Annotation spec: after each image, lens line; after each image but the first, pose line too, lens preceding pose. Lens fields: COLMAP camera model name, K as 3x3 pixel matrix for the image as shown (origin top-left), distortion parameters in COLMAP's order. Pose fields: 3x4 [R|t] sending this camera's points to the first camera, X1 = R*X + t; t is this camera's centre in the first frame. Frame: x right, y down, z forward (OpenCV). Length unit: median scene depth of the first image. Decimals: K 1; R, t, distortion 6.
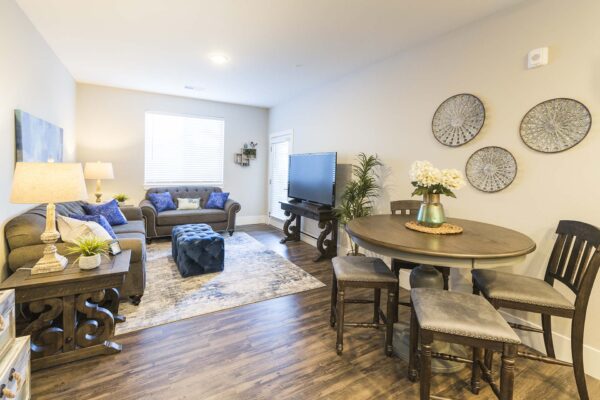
lens RADIAL K [[275.4, 0, 297.9], [0, 275.4, 176.2], [0, 0, 1]] dist [0.000102, 0.000141]
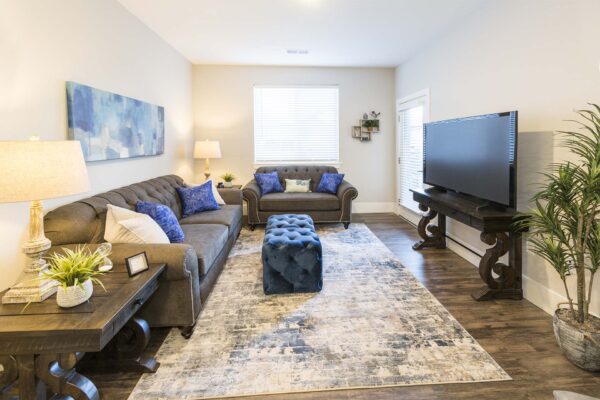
lens RADIAL K [[256.9, 0, 298.9], [0, 256.9, 142.7], [0, 0, 1]] dist [0.000544, 0.000181]
pose [[0.877705, -0.025845, -0.478504, 0.000488], [0.008641, 0.999236, -0.038120, -0.006131], [0.479124, 0.029324, 0.877257, 0.335484]]
